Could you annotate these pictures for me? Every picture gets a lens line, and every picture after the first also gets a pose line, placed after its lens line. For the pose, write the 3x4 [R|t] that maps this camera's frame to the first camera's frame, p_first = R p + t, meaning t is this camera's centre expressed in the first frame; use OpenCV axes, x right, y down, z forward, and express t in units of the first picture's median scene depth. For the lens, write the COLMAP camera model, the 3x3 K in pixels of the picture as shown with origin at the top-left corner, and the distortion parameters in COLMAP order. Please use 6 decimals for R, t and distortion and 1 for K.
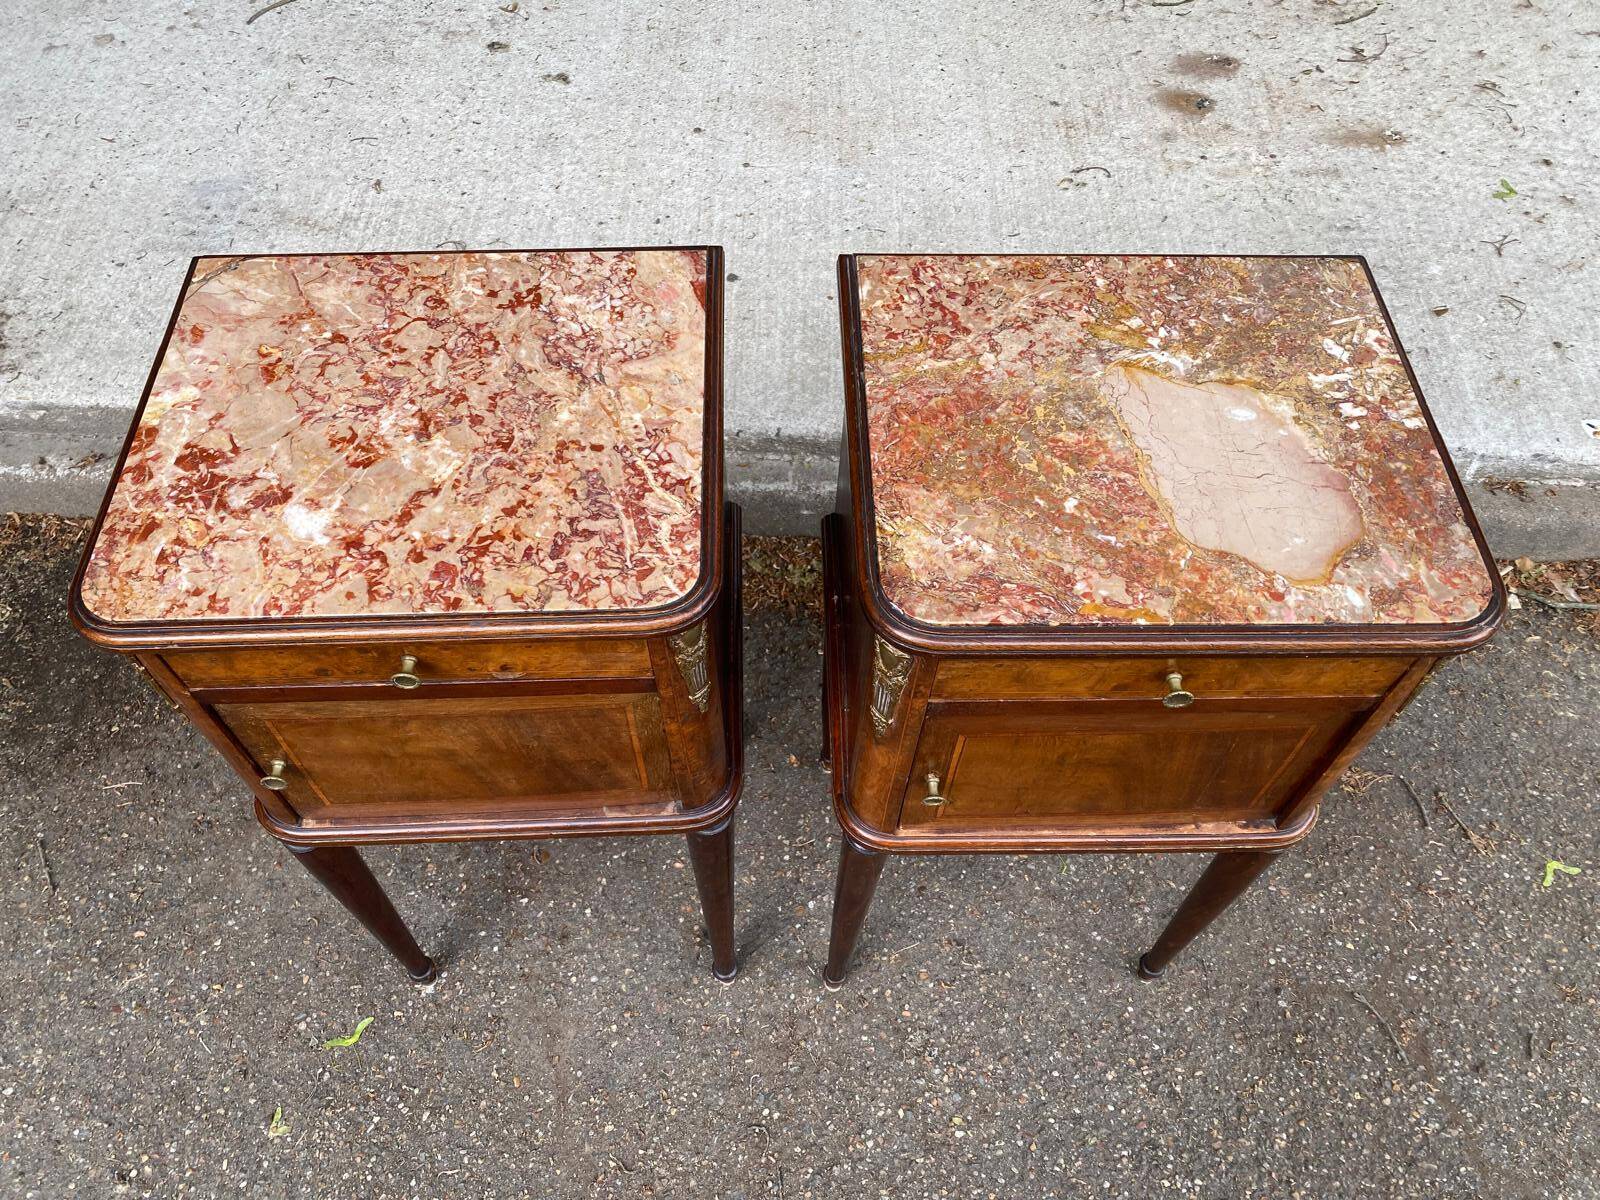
lens RADIAL K [[1225.3, 0, 801.1], [0, 1225.3, 597.0], [0, 0, 1]] dist [0.023645, -0.027117]
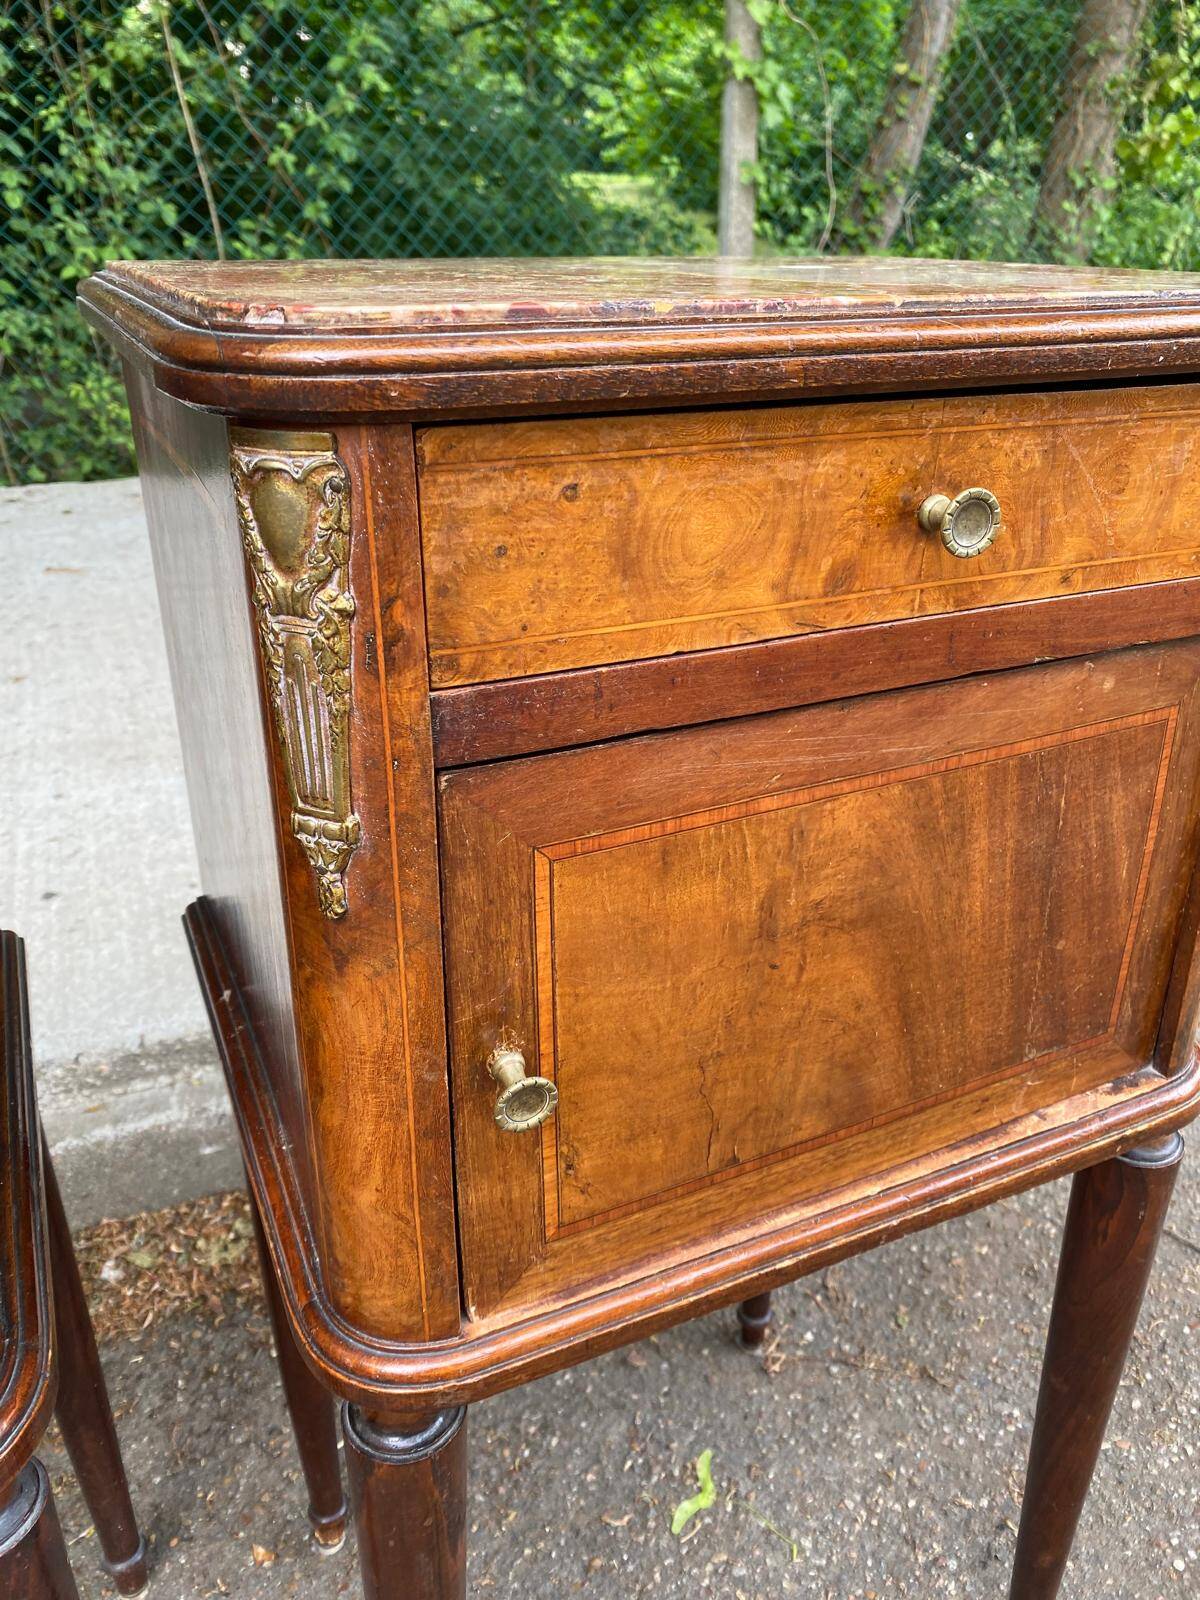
lens RADIAL K [[1225.3, 0, 610.6], [0, 1225.3, 782.2], [0, 0, 1]] dist [0.023645, -0.027117]
pose [[0.918557, -0.187102, 0.348204, 0.016925], [0.341932, 0.818070, -0.462433, 0.281189], [-0.198333, 0.543834, 0.815420, 0.637880]]
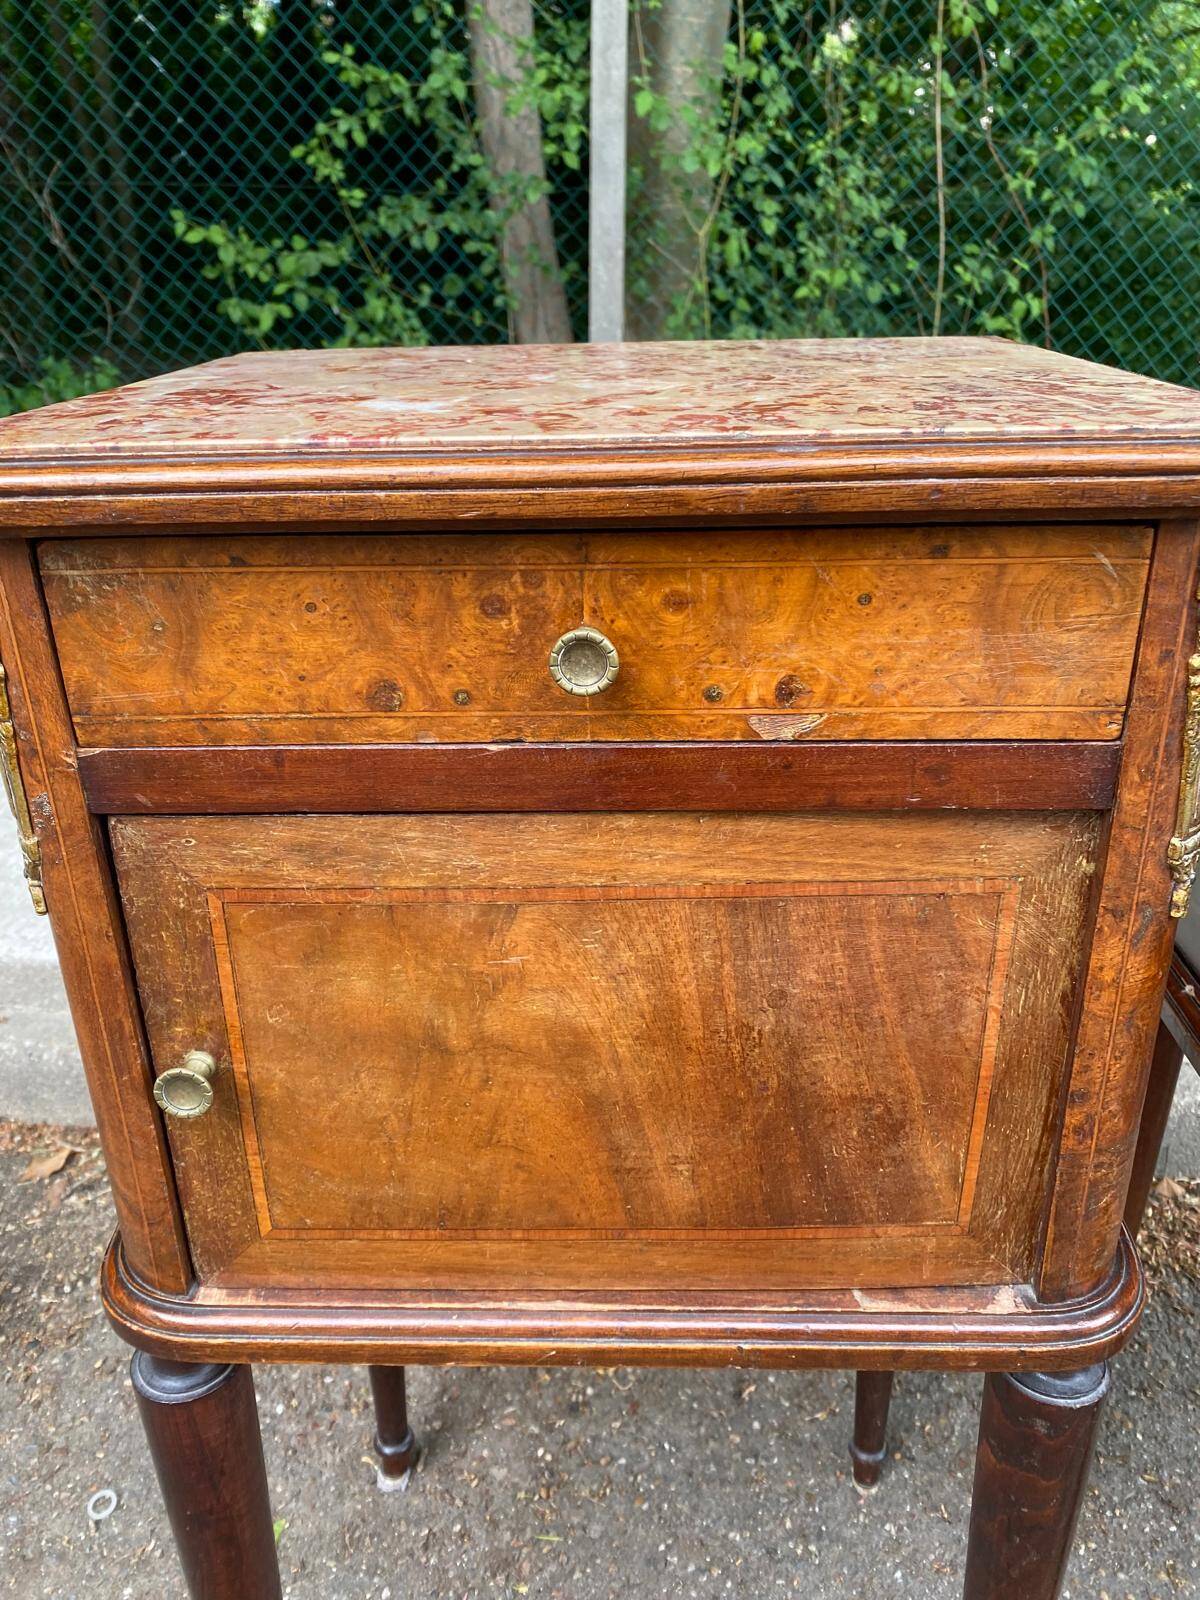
lens RADIAL K [[1225.3, 0, 593.7], [0, 1225.3, 789.2], [0, 0, 1]] dist [0.023645, -0.027117]
pose [[0.997362, 0.005036, -0.072418, -0.256030], [-0.043005, 0.844677, -0.533545, 0.298178], [0.058483, 0.535252, 0.842665, 0.592132]]
